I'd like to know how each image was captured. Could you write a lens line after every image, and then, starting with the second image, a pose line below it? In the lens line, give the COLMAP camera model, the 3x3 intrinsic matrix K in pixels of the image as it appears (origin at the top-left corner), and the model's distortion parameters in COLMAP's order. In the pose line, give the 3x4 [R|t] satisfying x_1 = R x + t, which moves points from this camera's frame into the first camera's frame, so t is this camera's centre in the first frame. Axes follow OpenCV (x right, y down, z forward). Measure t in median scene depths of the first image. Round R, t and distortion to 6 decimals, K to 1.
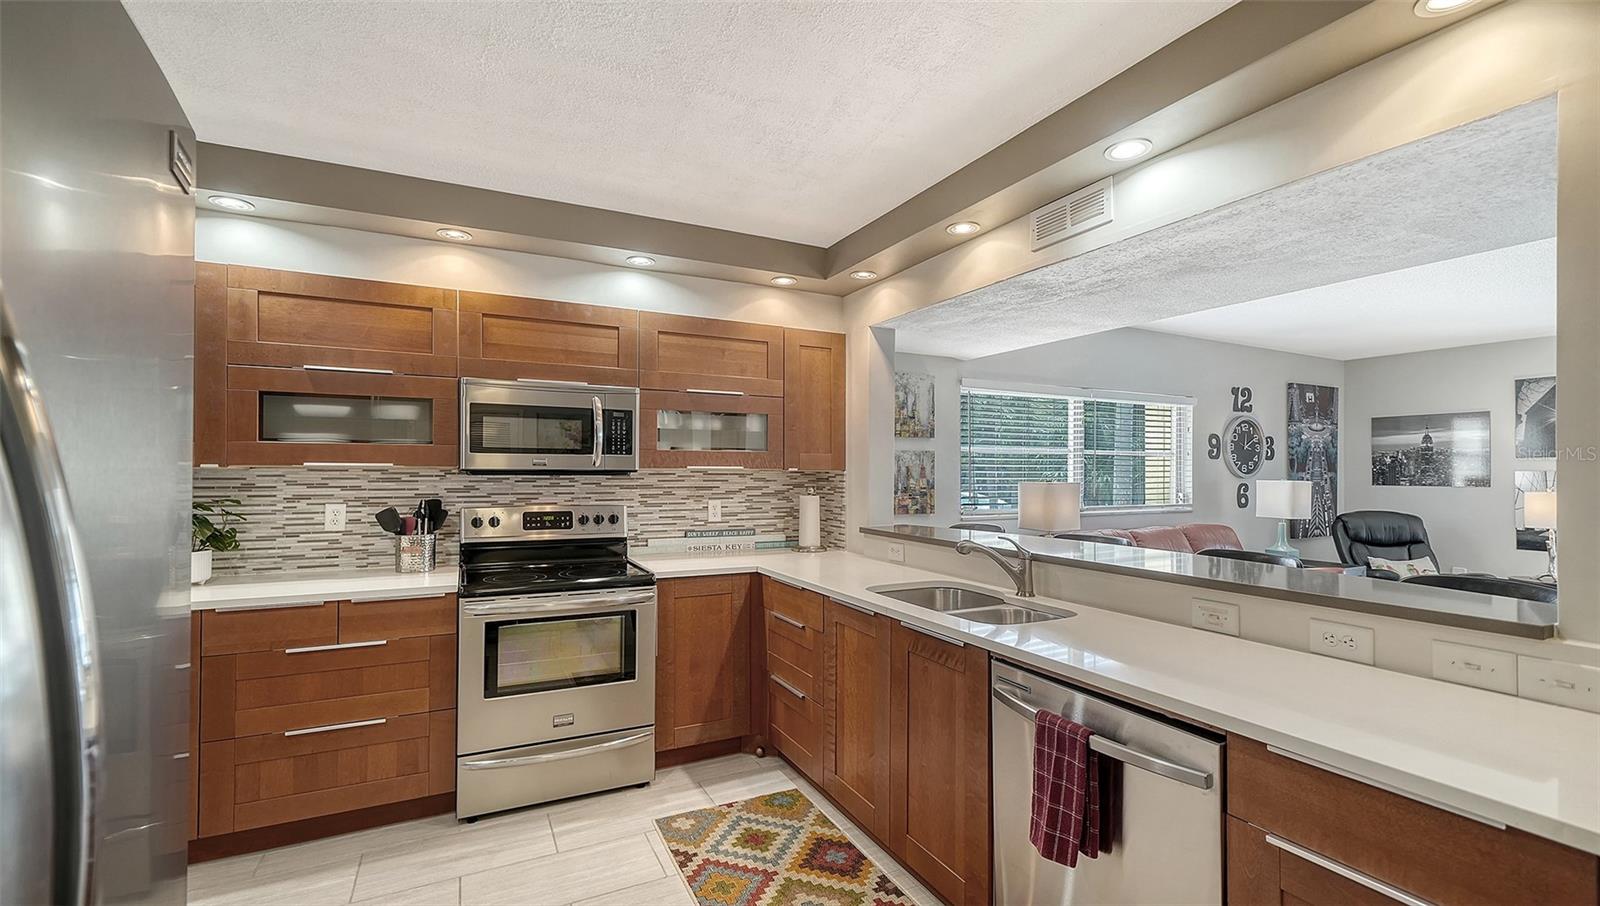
lens RADIAL K [[676.7, 0, 794.0], [0, 676.7, 467.0], [0, 0, 1]] dist [0.001098, 0.000219]
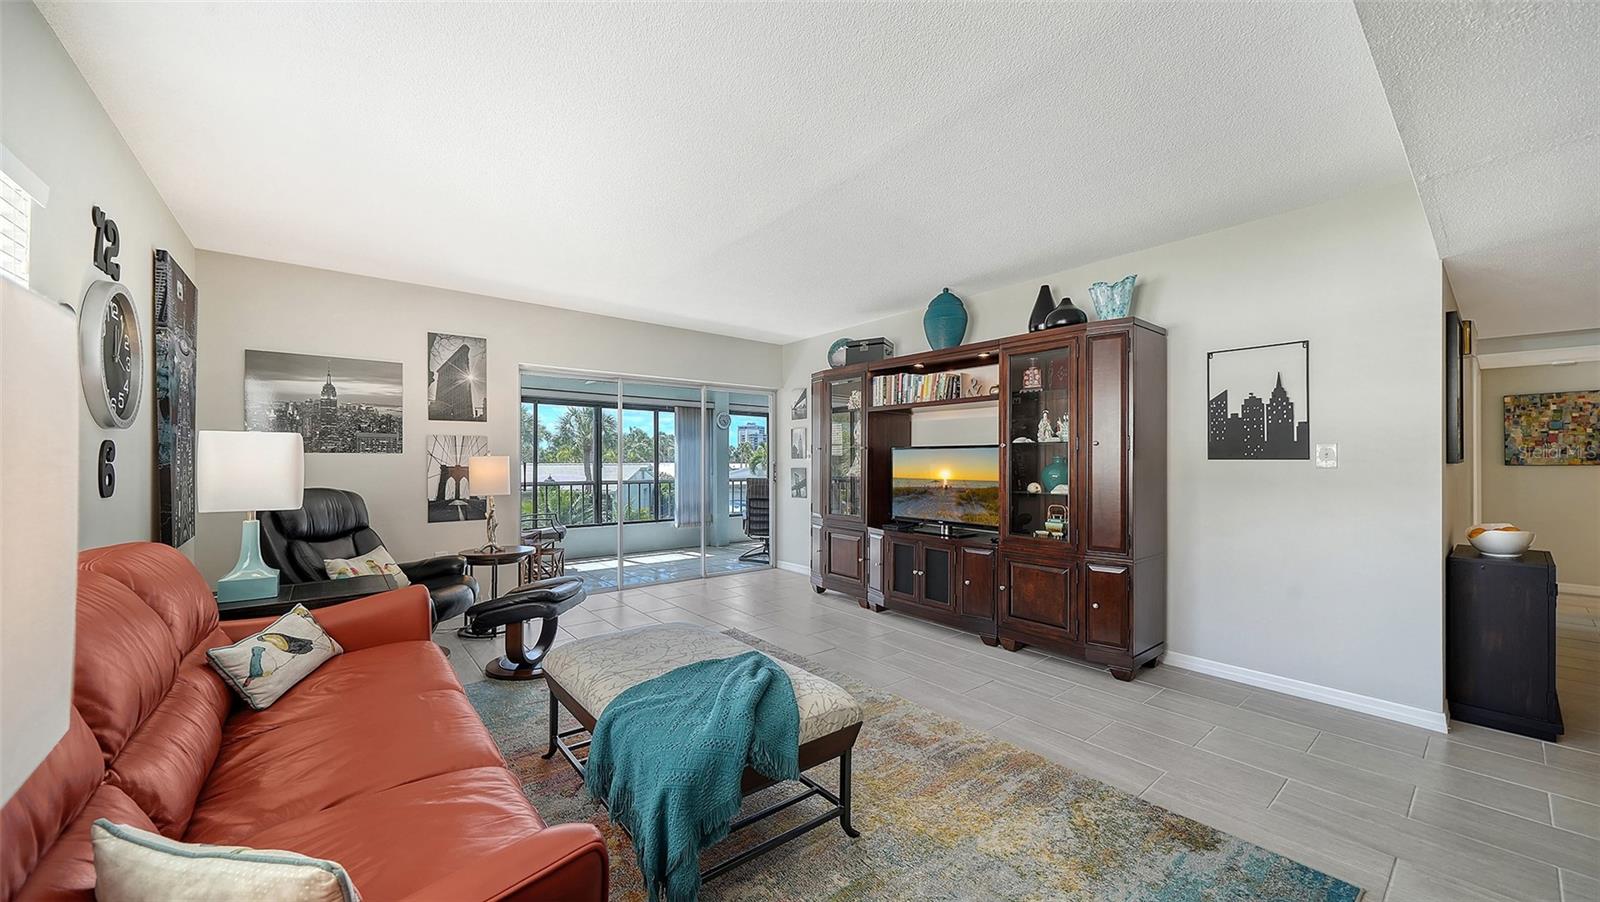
lens RADIAL K [[570.9, 0, 791.4], [0, 570.9, 457.3], [0, 0, 1]] dist [0.000375, -0.000042]
pose [[-0.210538, 0.003811, 0.977578, 0.348552], [-0.009300, 0.999939, -0.005901, 0.053055], [-0.977541, -0.010334, -0.210490, 1.041782]]
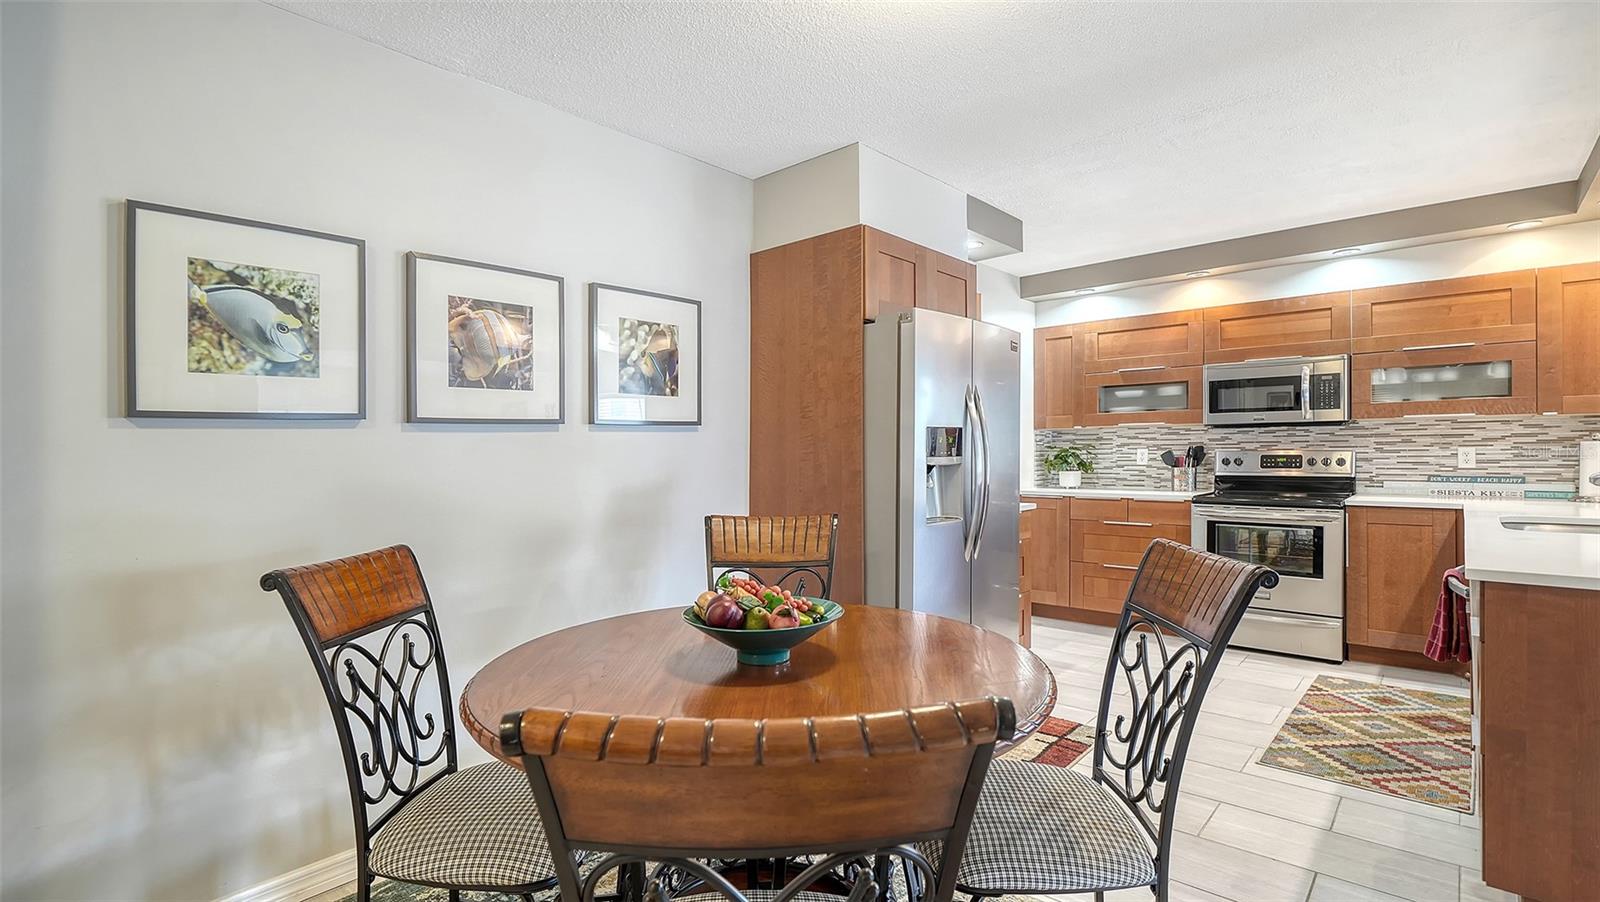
lens RADIAL K [[736.3, 0, 792.7], [0, 736.3, 460.2], [0, 0, 1]] dist [-0.003897, -0.001032]
pose [[0.366119, 0.006317, -0.930547, 0.552351], [0.022811, 0.999616, 0.015761, 0.027734], [0.930288, -0.026997, 0.365834, -0.369965]]
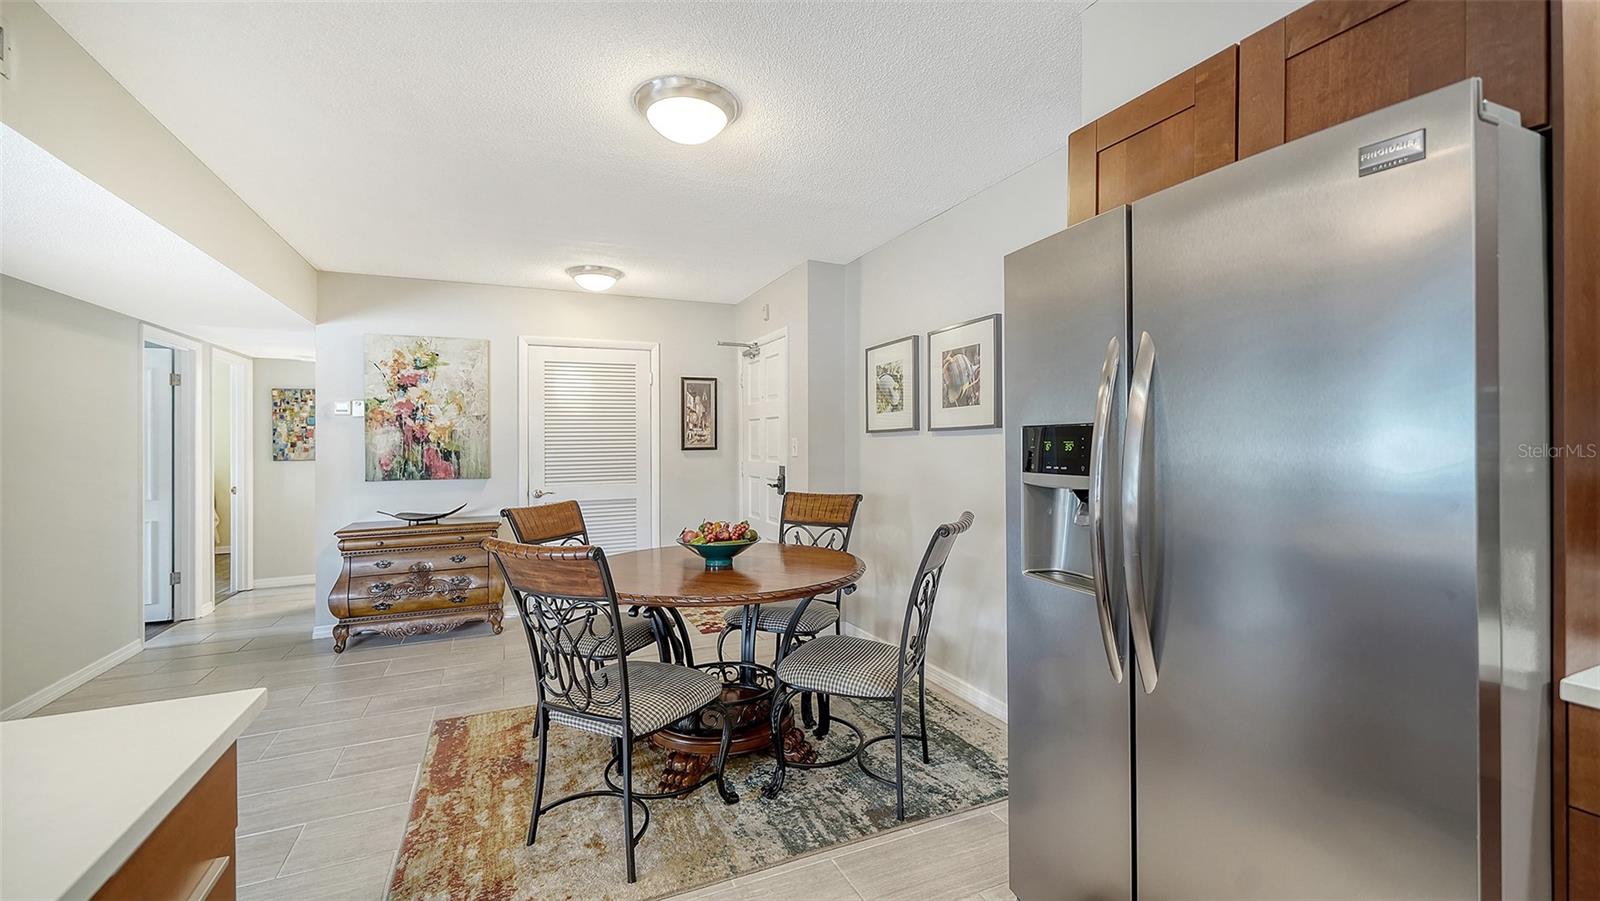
lens RADIAL K [[648.9, 0, 797.1], [0, 648.9, 454.7], [0, 0, 1]] dist [0.000121, 0.000055]
pose [[-0.999124, 0.003874, 0.041664, 0.031940], [0.004244, 0.999952, 0.008781, 0.023424], [-0.041628, 0.008950, -0.999093, 0.481023]]
